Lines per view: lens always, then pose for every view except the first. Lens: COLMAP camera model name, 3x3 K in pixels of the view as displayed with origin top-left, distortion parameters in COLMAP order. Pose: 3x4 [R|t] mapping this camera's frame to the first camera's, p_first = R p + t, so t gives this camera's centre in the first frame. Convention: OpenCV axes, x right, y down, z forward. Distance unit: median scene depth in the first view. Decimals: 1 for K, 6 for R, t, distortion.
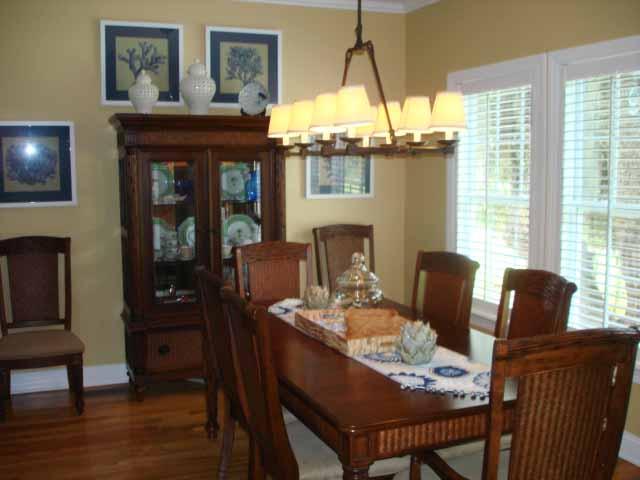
lens RADIAL K [[718.7, 0, 320.0], [0, 718.7, 240.0], [0, 0, 1]] dist [-0.057403, -0.040870]
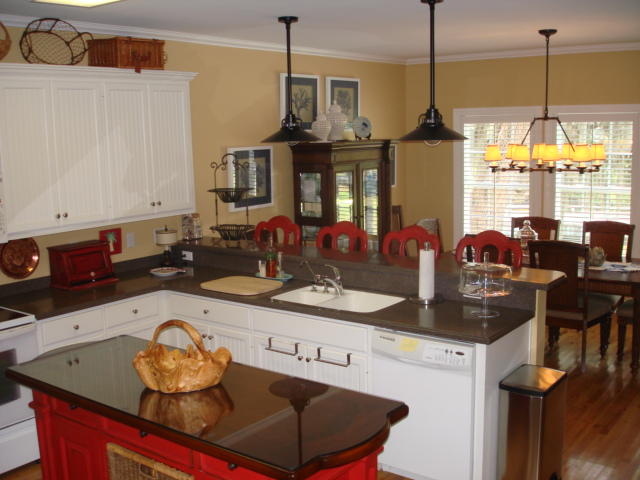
lens RADIAL K [[718.7, 0, 320.0], [0, 718.7, 240.0], [0, 0, 1]] dist [-0.057403, -0.040870]
pose [[0.860643, -0.092876, 0.500667, -0.949051], [0.071485, 0.995526, 0.061792, -0.060944], [-0.504166, -0.017391, 0.863432, -0.259085]]
